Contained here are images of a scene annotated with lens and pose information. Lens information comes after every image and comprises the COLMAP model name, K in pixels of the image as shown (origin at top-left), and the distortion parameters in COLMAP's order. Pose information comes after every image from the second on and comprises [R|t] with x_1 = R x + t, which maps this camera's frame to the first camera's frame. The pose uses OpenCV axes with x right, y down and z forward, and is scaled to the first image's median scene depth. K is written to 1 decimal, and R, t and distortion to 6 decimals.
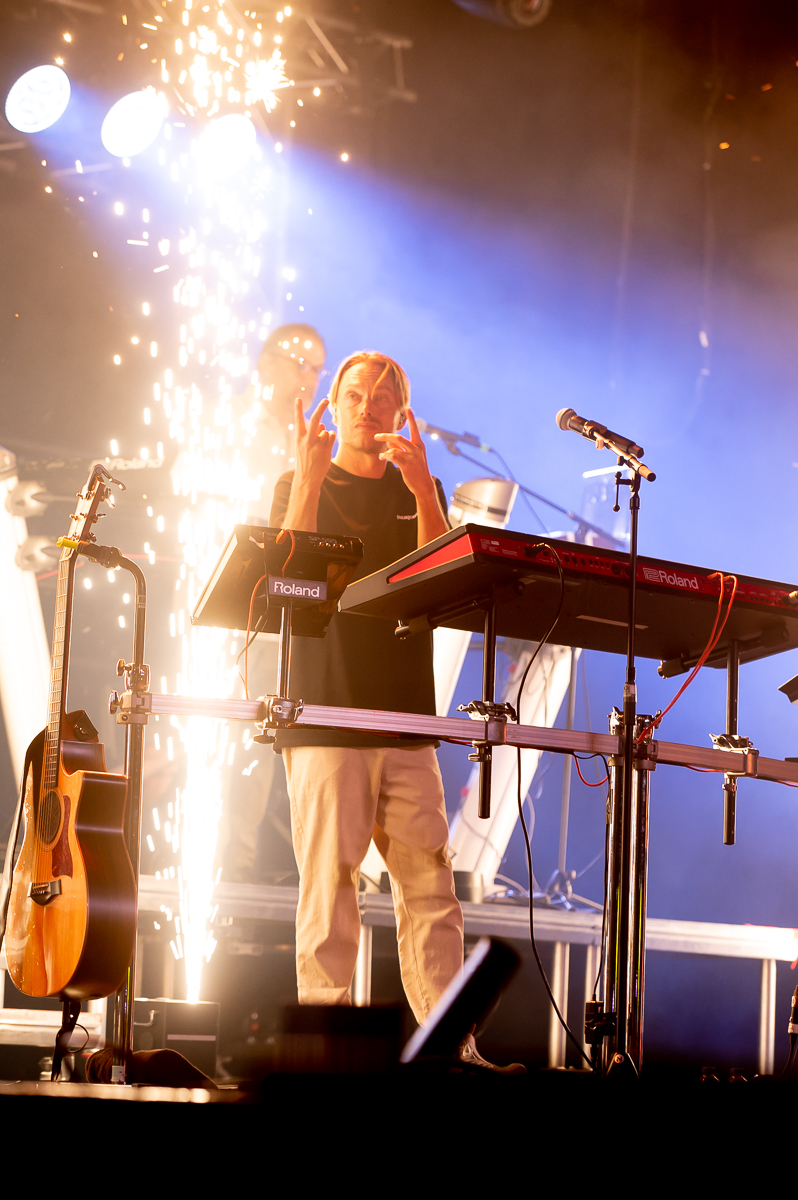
lens RADIAL K [[4131.8, 0, 399.0], [0, 4131.8, 600.0], [0, 0, 1]] dist [-0.201770, -0.385593]
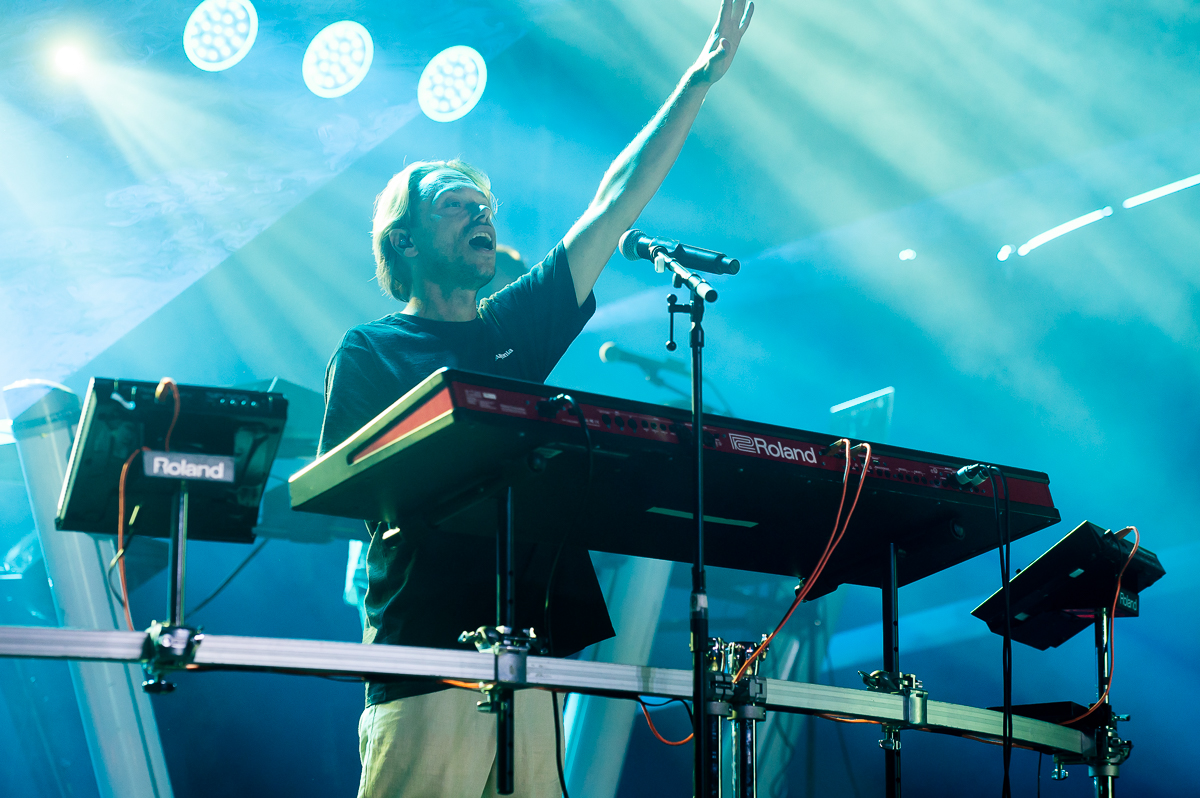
lens RADIAL K [[3758.3, 0, 600.0], [0, 3758.3, 399.0], [0, 0, 1]] dist [-0.067264, -1.251502]
pose [[0.994890, -0.049731, -0.087867, 0.093360], [0.042800, 0.995950, -0.079070, 0.036153], [0.091443, 0.074905, 0.992989, 0.352963]]
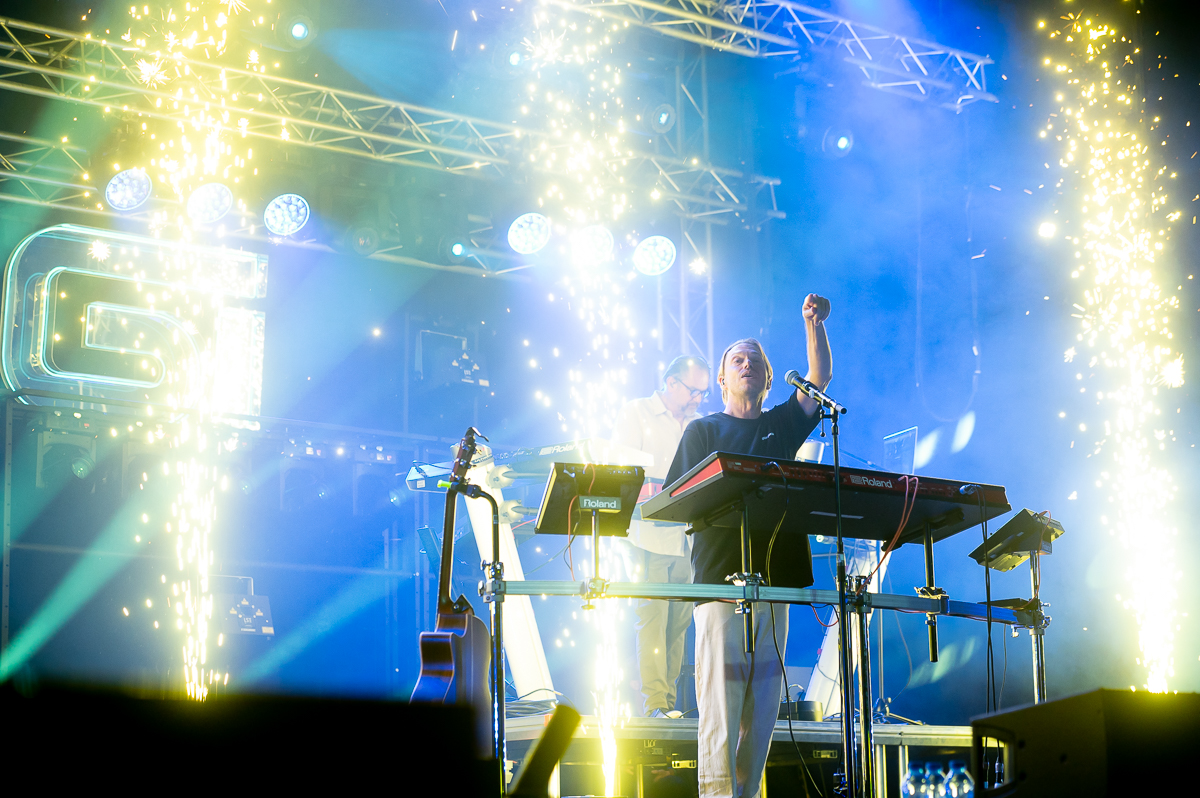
lens RADIAL K [[2479.3, 0, 600.0], [0, 2479.3, 399.0], [0, 0, 1]] dist [-0.113317, -0.200417]
pose [[0.988405, -0.080487, -0.128750, 0.086101], [0.070783, 0.994417, -0.078256, 0.027593], [0.134330, 0.068236, 0.988585, 0.113685]]
